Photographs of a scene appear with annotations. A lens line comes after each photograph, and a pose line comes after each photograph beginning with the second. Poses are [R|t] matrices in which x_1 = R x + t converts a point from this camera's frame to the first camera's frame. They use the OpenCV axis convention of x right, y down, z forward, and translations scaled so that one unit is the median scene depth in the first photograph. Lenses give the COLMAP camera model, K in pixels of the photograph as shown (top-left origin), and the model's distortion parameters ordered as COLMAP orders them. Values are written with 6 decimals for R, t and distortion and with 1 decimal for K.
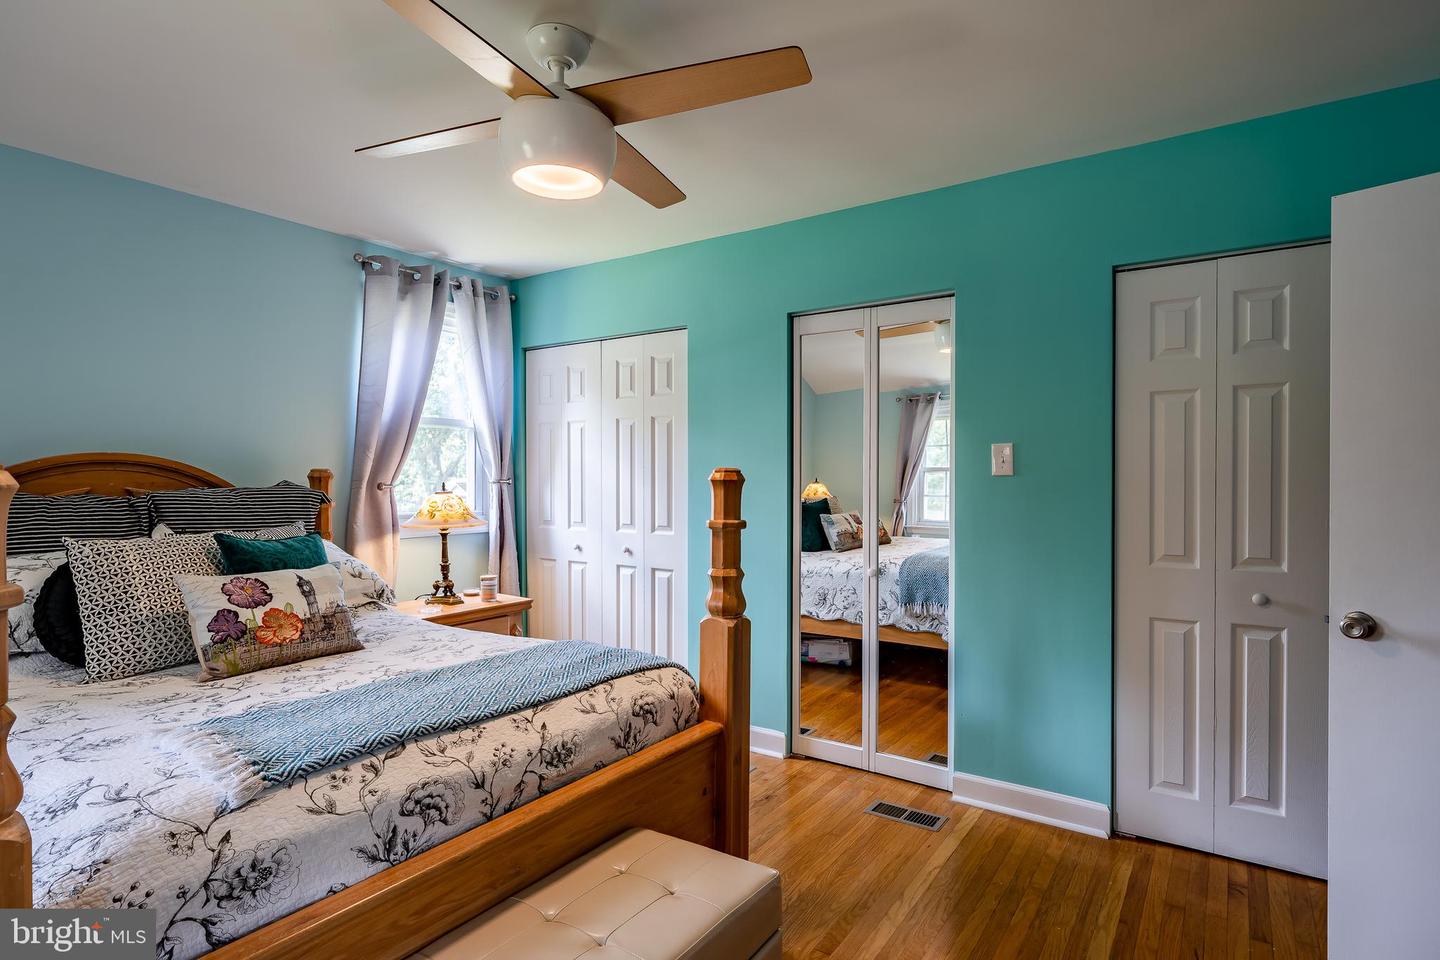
lens RADIAL K [[763.6, 0, 714.8], [0, 763.6, 482.9], [0, 0, 1]] dist [-0.012564, 0.002725]
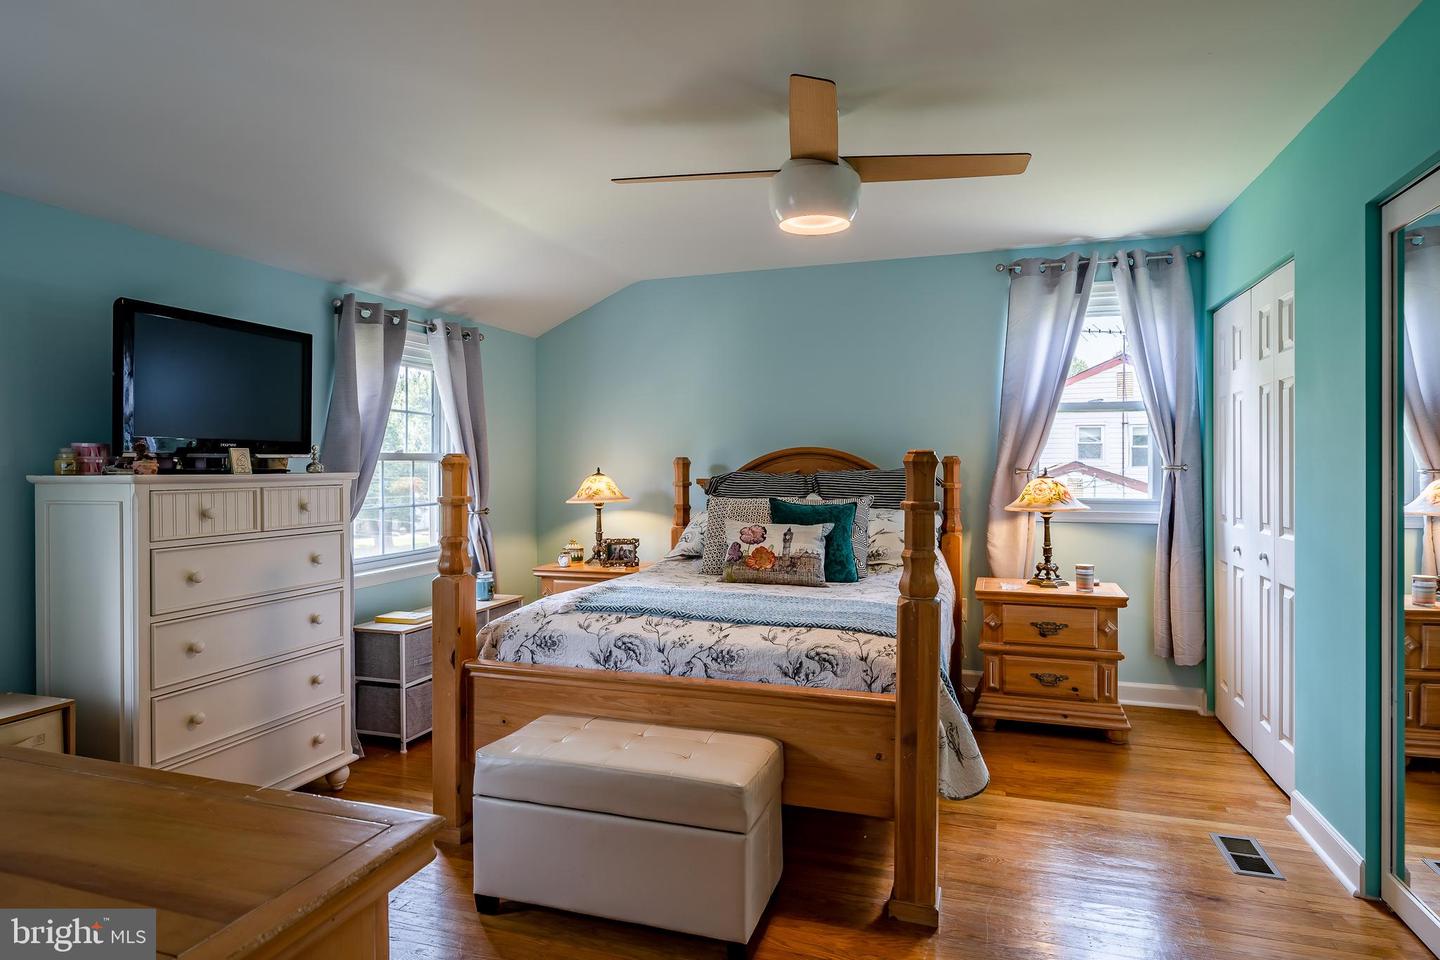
lens RADIAL K [[825.8, 0, 709.5], [0, 825.8, 471.0], [0, 0, 1]] dist [-0.005616, 0.000101]
pose [[0.249205, 0.005249, -0.968437, 1.000320], [-0.008799, 0.999956, 0.003155, 0.007138], [0.968411, 0.007735, 0.249240, 0.468536]]
